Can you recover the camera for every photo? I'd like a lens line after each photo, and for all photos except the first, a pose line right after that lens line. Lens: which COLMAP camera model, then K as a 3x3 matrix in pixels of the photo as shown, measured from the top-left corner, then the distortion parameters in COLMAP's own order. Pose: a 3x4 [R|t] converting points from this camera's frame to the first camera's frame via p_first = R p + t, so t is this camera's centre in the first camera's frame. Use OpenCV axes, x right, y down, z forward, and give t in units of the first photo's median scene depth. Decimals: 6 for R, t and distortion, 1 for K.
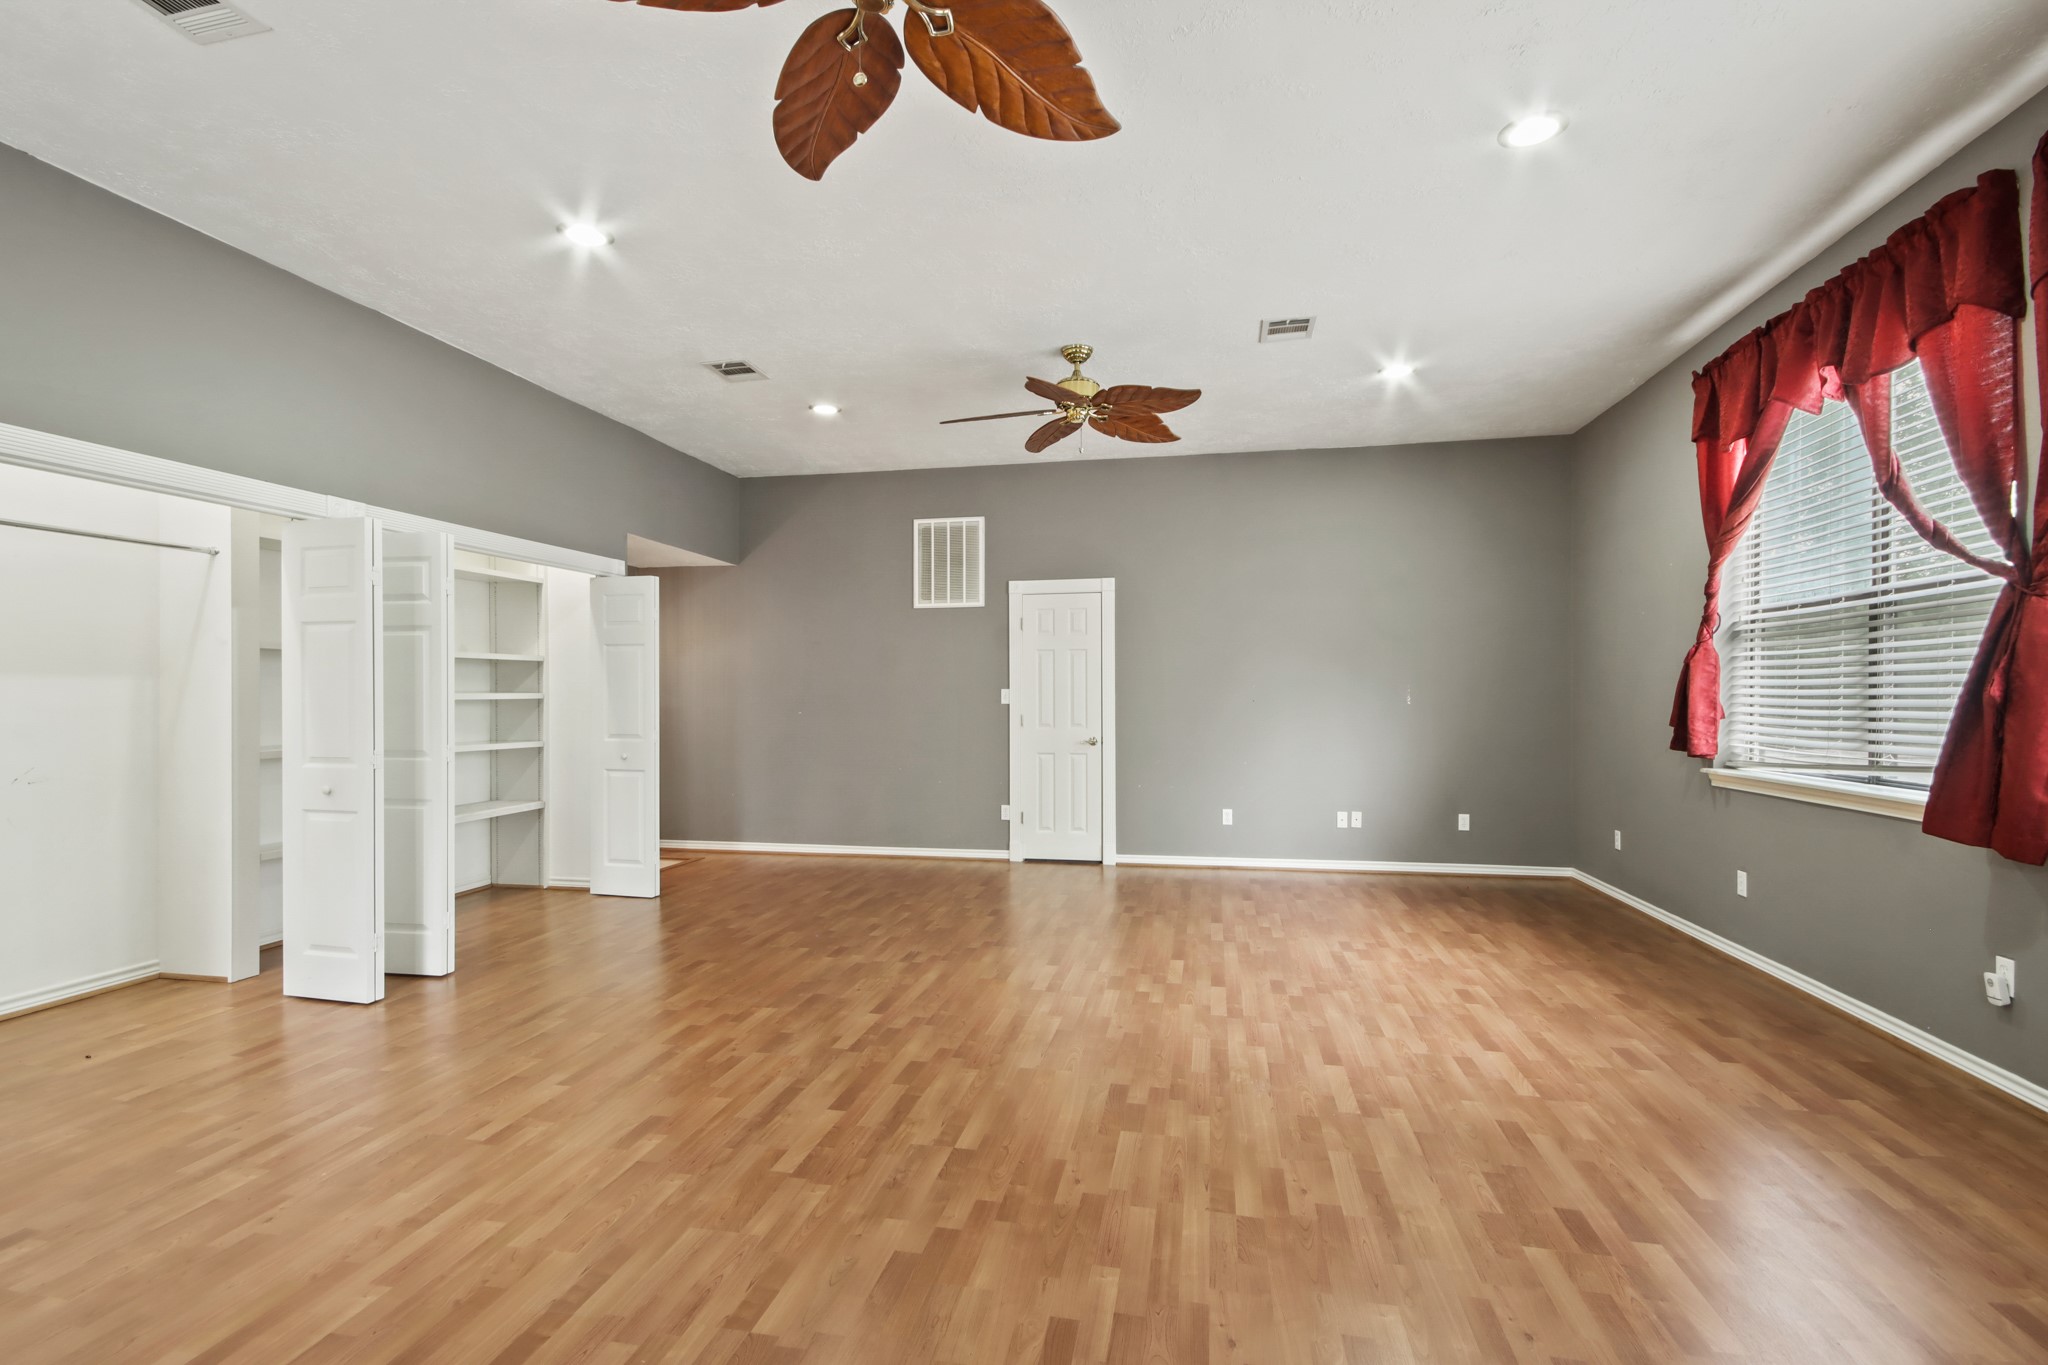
lens RADIAL K [[938.6, 0, 1020.7], [0, 938.6, 692.7], [0, 0, 1]] dist [0.020479, -0.001294]
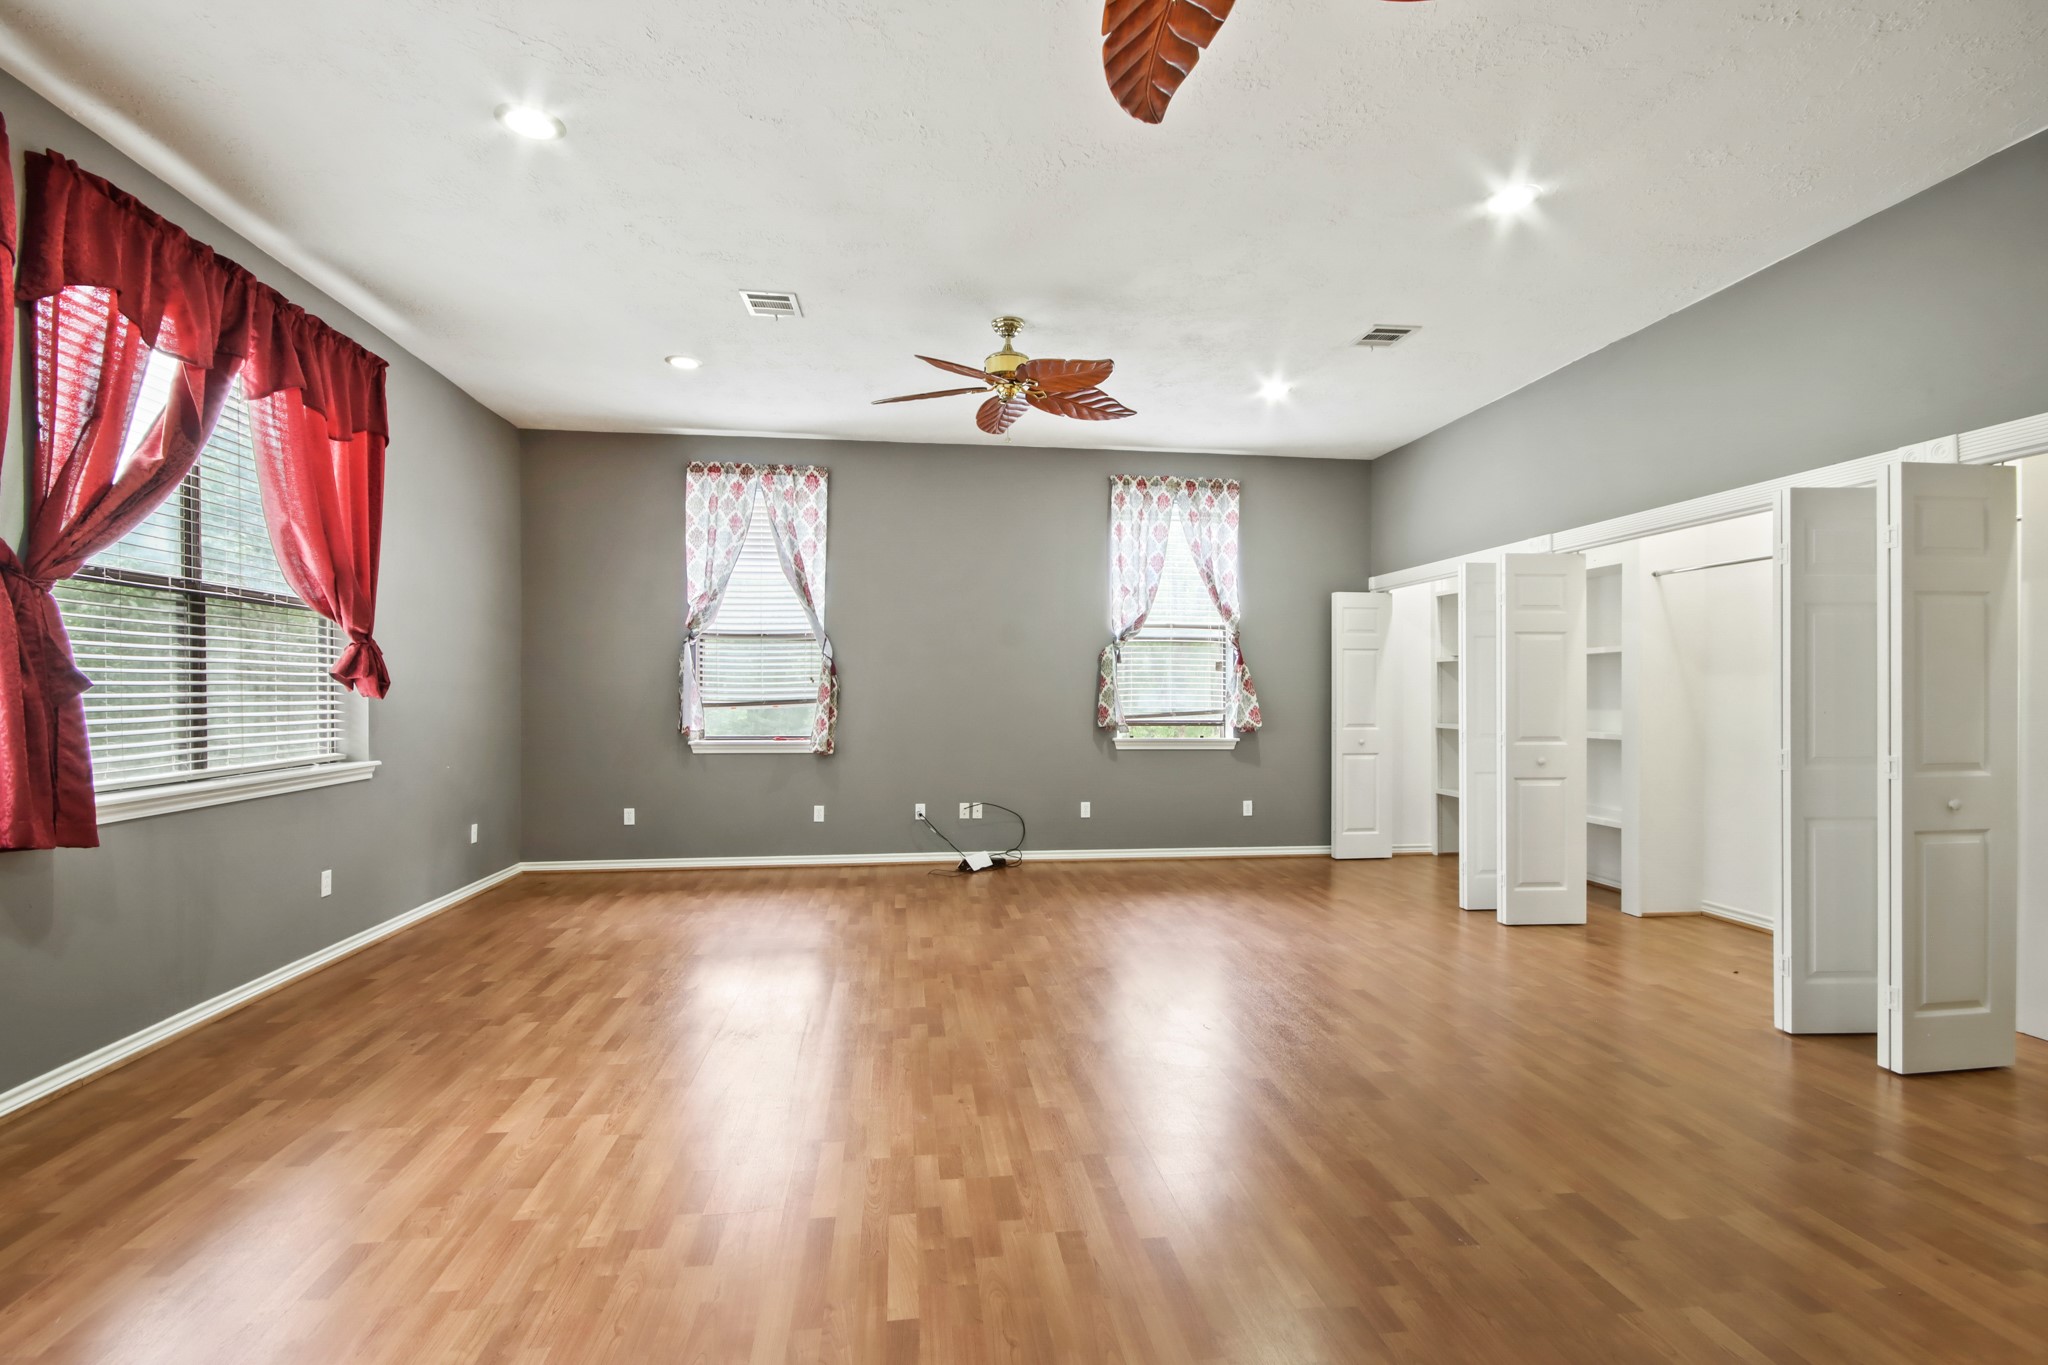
lens RADIAL K [[938.6, 0, 1025.3], [0, 938.6, 687.4], [0, 0, 1]] dist [0.020479, -0.001294]
pose [[-0.944193, 0.000567, -0.329392, 0.358211], [0.002952, 0.999973, -0.006740, 0.008174], [0.329379, -0.007337, -0.944169, 2.002927]]
